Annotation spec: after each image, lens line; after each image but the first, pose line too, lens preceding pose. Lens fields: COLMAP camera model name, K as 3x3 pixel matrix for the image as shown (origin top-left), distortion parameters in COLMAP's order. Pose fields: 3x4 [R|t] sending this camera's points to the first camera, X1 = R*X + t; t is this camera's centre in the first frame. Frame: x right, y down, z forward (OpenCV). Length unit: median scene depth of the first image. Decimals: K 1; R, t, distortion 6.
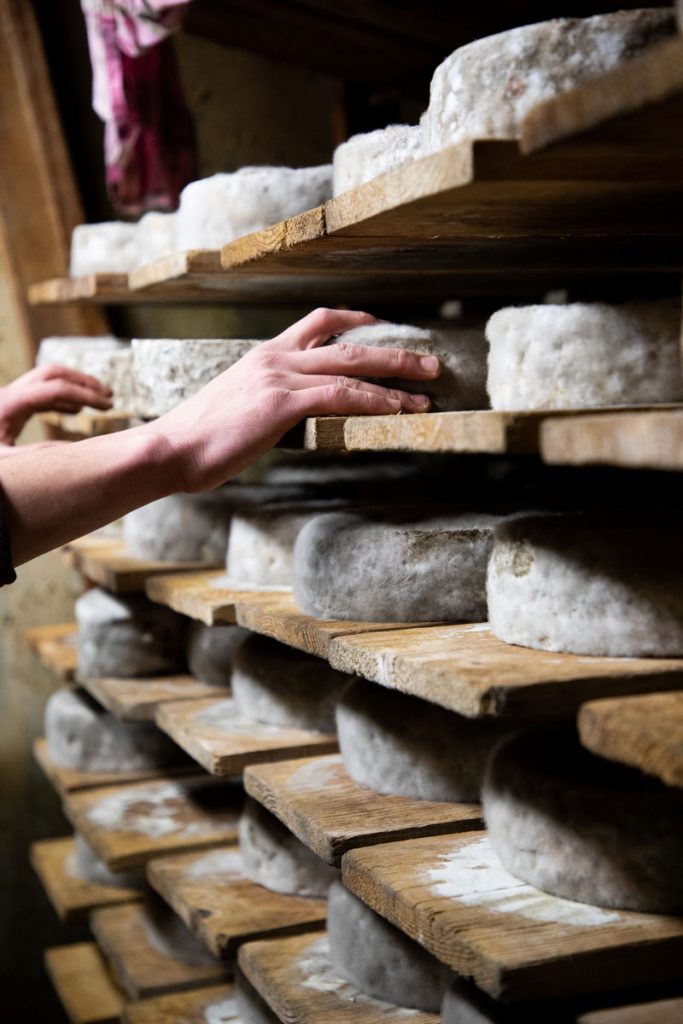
lens RADIAL K [[1521.1, 0, 341.5], [0, 1521.1, 512.0], [0, 0, 1]] dist [0.196331, -0.007298]
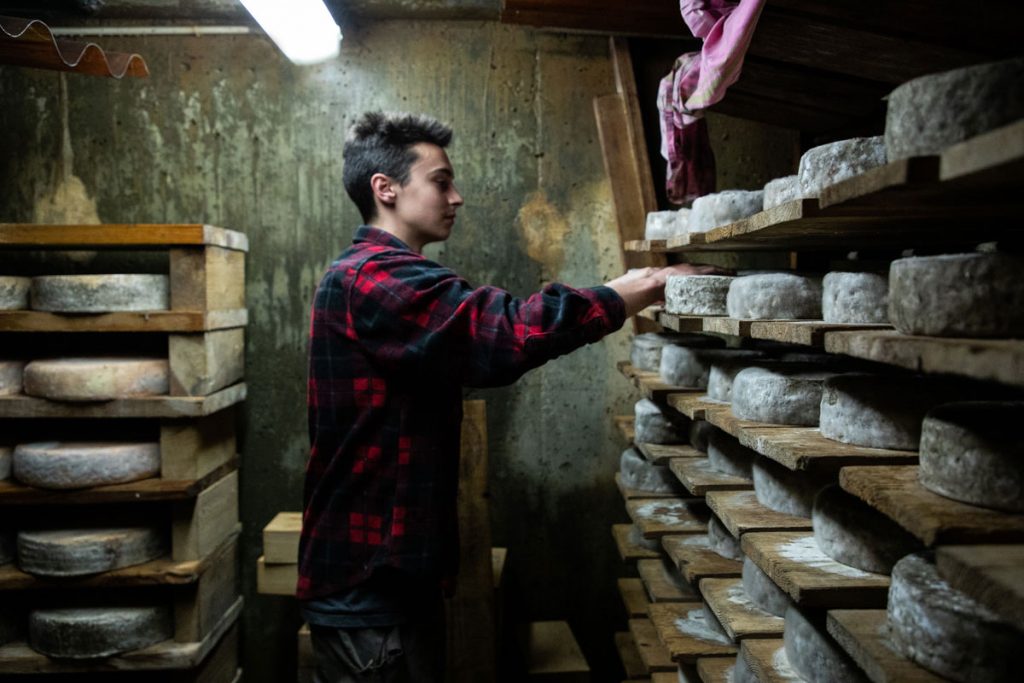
lens RADIAL K [[839.6, 0, 512.0], [0, 839.6, 341.5], [0, 0, 1]] dist [-0.001808, -0.000208]
pose [[0.941670, 0.045134, -0.333498, 0.063707], [-0.050576, 0.998691, -0.007649, -0.008852], [0.332716, 0.024070, 0.942720, -0.141316]]
